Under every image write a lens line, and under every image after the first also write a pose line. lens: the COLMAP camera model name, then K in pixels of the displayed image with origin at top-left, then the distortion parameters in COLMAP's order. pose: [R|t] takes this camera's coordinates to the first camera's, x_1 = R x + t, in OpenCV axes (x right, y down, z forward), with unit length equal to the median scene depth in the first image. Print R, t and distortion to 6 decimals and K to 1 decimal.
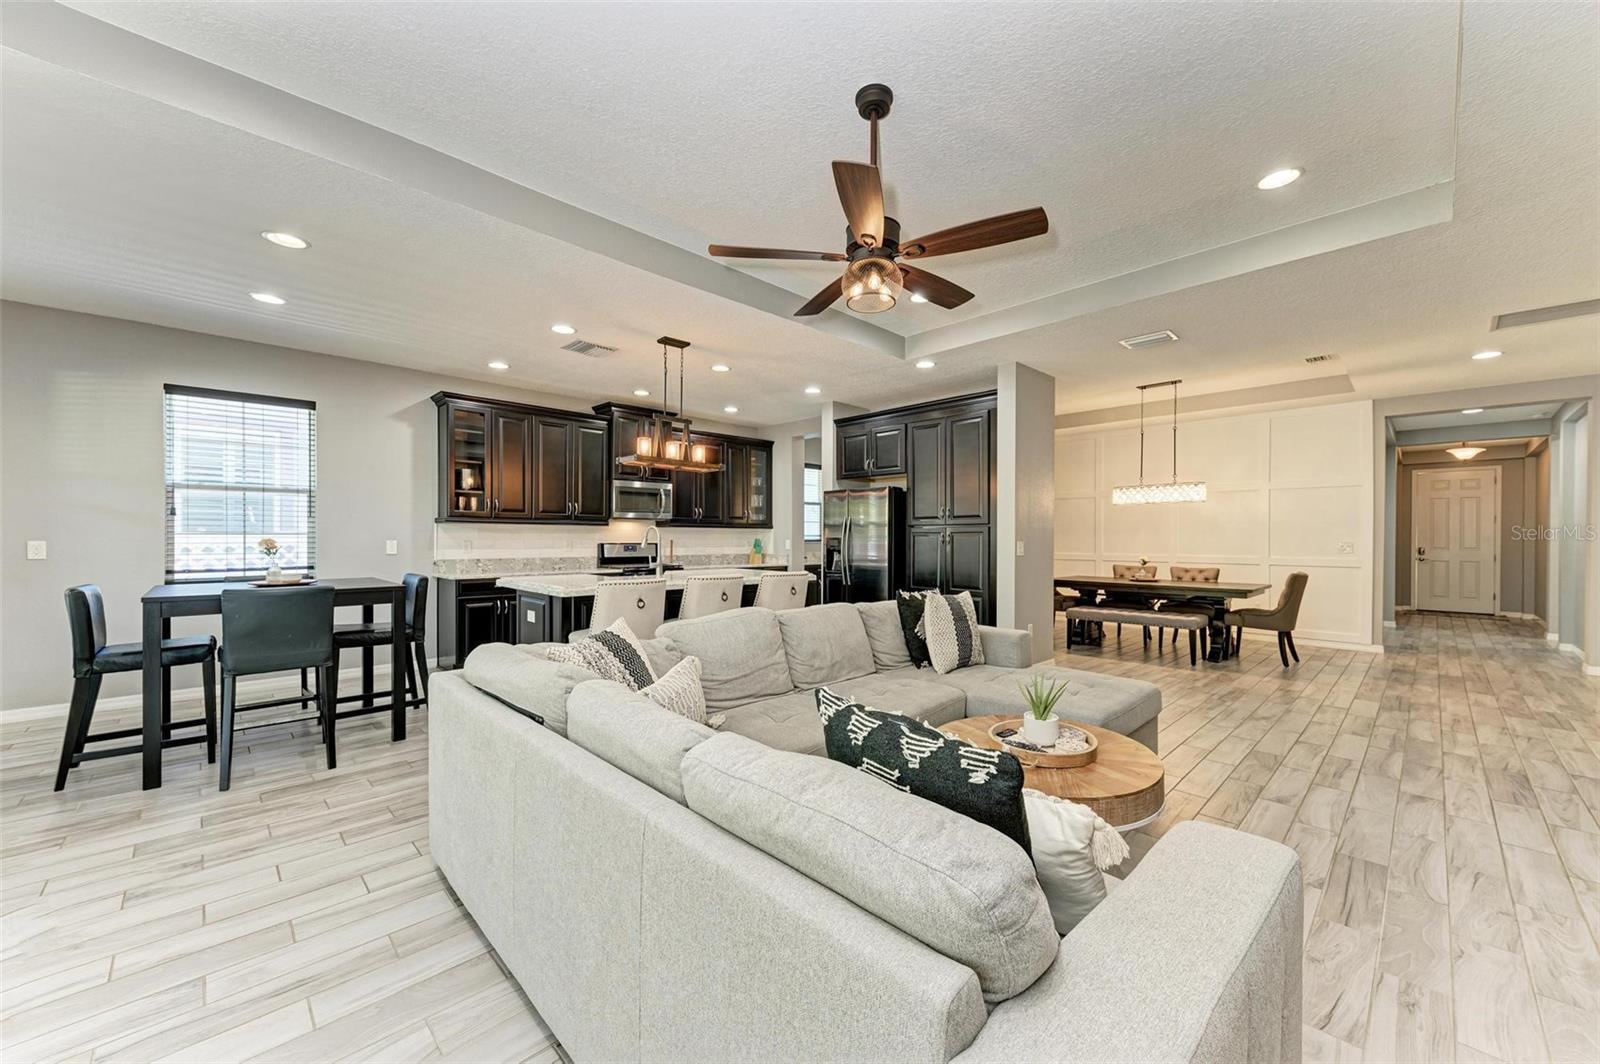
lens RADIAL K [[607.5, 0, 800.4], [0, 607.5, 538.2], [0, 0, 1]] dist [0.017065, -0.004578]
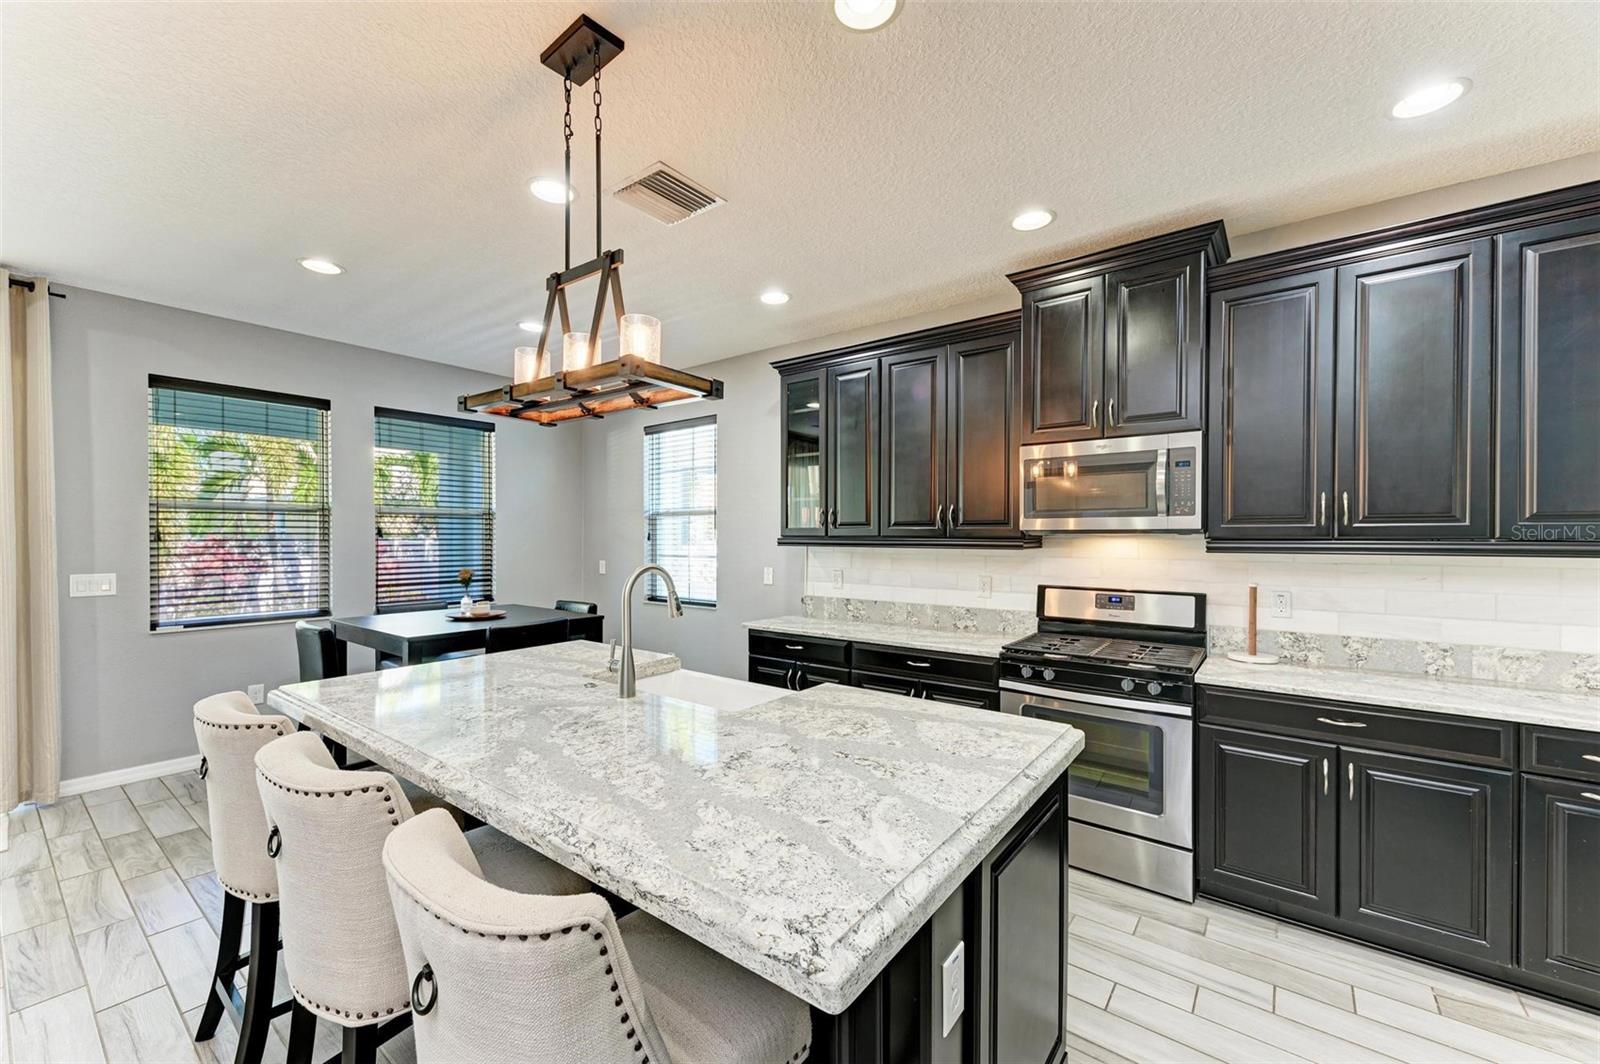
lens RADIAL K [[626.3, 0, 800.2], [0, 626.3, 540.9], [0, 0, 1]] dist [0.019082, -0.005729]
pose [[0.142422, 0.001469, -0.989805, 0.149414], [-0.003247, 0.999994, 0.001017, -0.031205], [0.989801, 0.003069, 0.142426, 0.912069]]
